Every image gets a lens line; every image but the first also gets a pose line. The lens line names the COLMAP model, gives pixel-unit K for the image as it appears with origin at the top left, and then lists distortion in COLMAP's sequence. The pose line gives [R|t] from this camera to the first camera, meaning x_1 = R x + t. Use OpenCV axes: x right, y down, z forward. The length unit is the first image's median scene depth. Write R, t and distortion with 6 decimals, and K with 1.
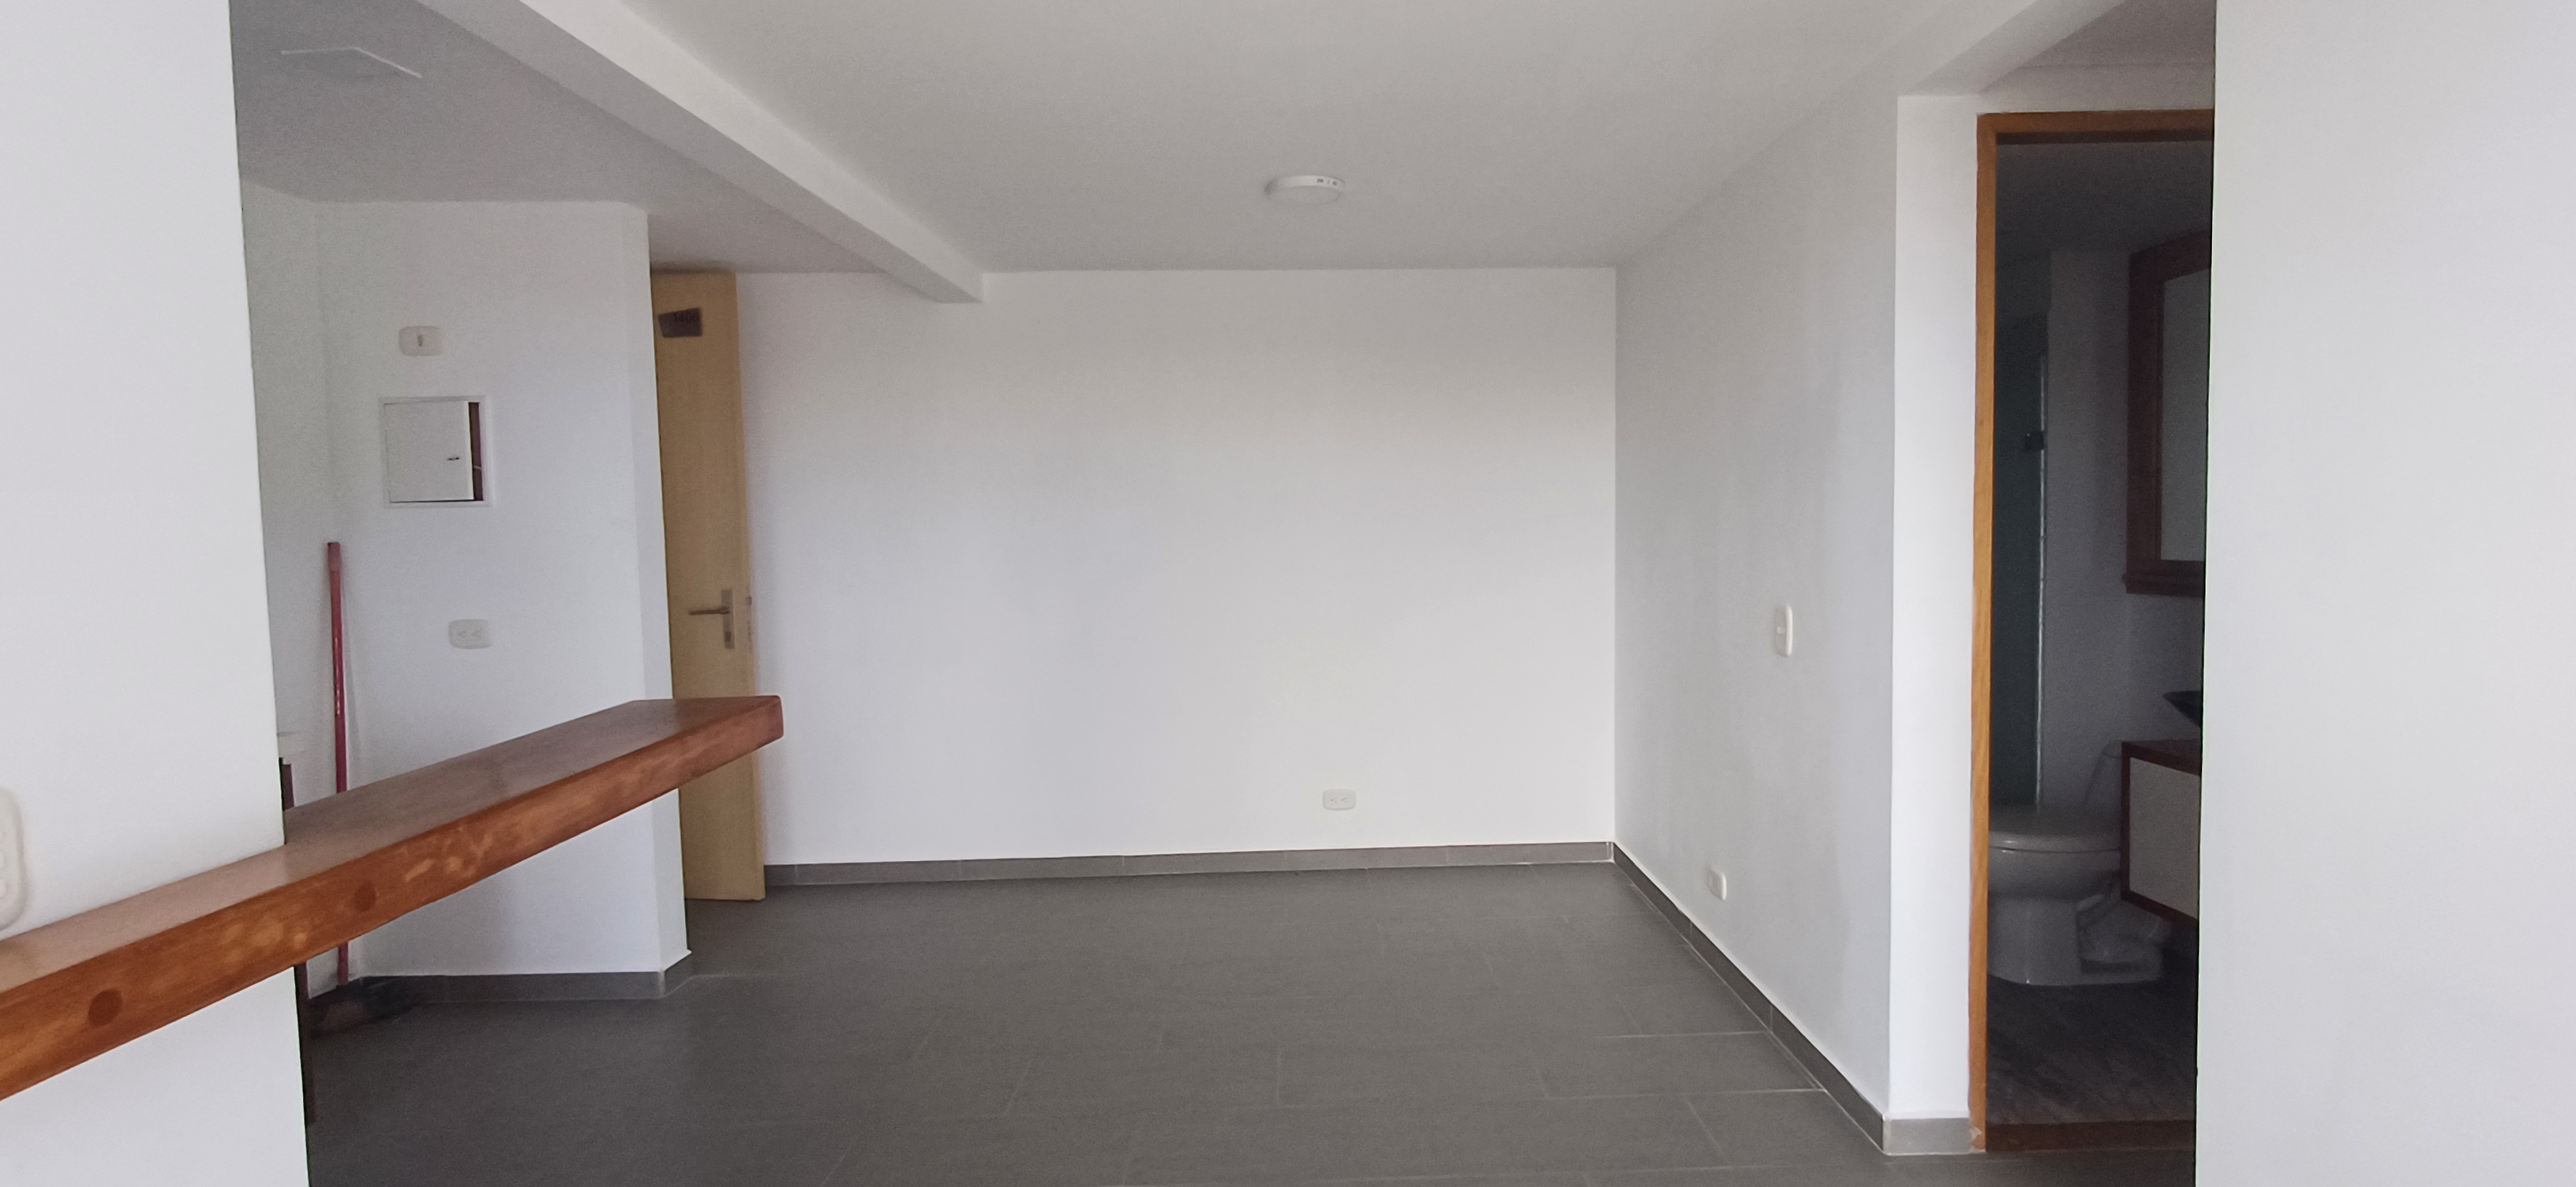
lens RADIAL K [[1202.3, 0, 1324.3], [0, 1202.3, 584.9], [0, 0, 1]] dist [0.006223, 0.000233]
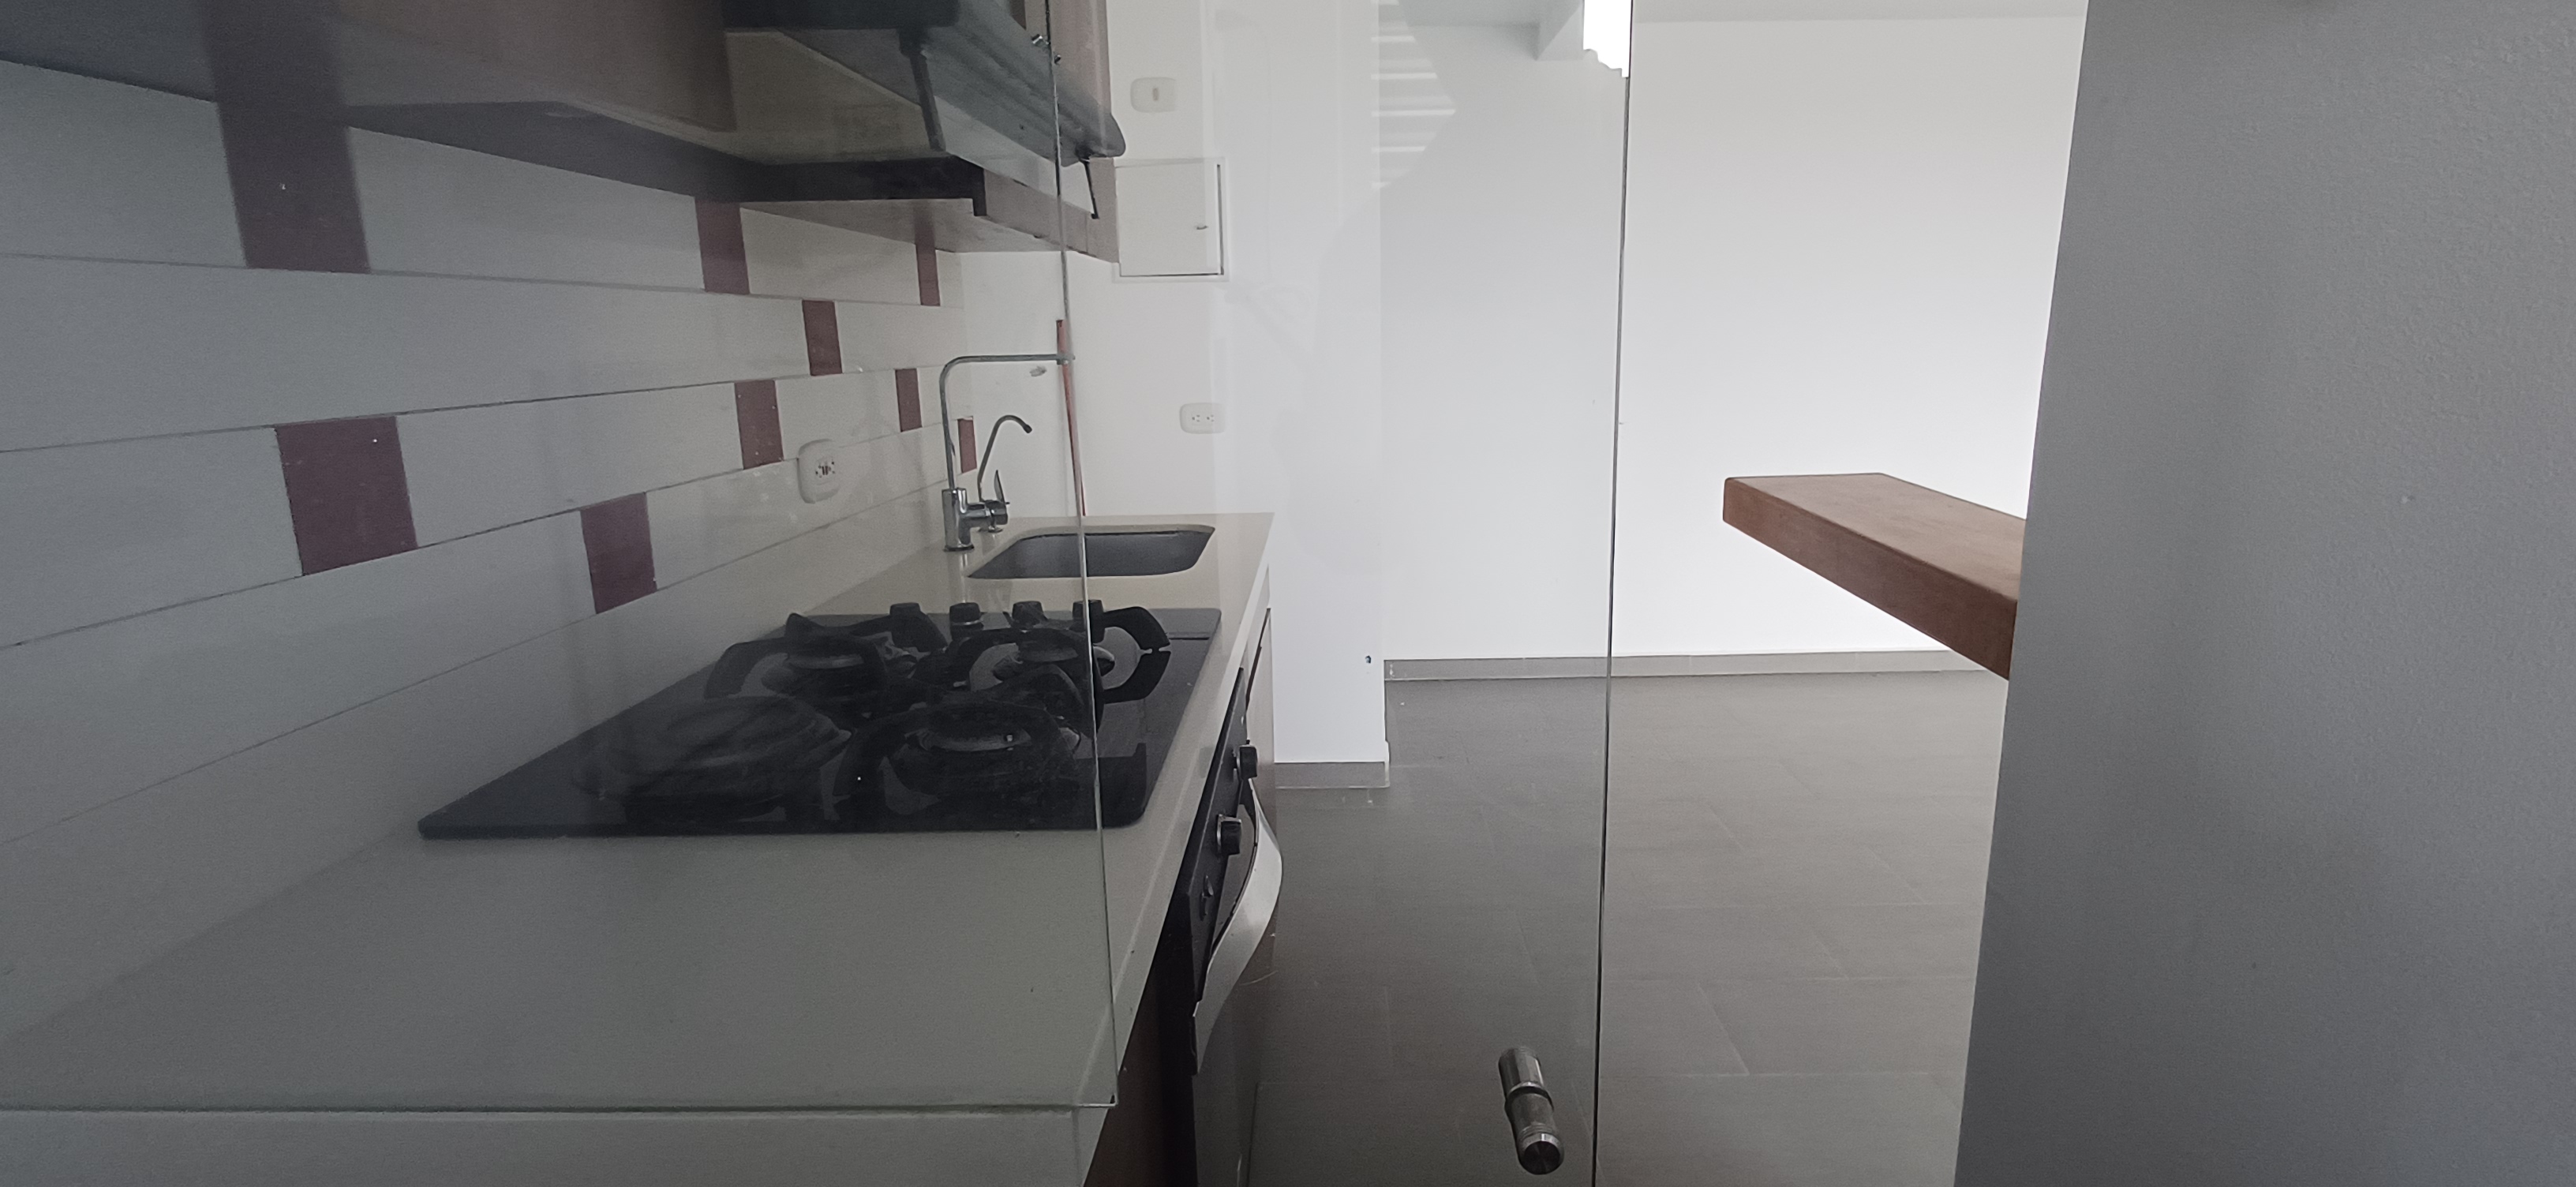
lens RADIAL K [[1202.3, 0, 1324.3], [0, 1202.3, 584.9], [0, 0, 1]] dist [0.006223, 0.000233]
pose [[0.999621, 0.006835, -0.026674, -0.546272], [-0.002649, 0.988084, 0.153891, 0.023007], [0.027408, -0.153762, 0.987728, 0.039830]]
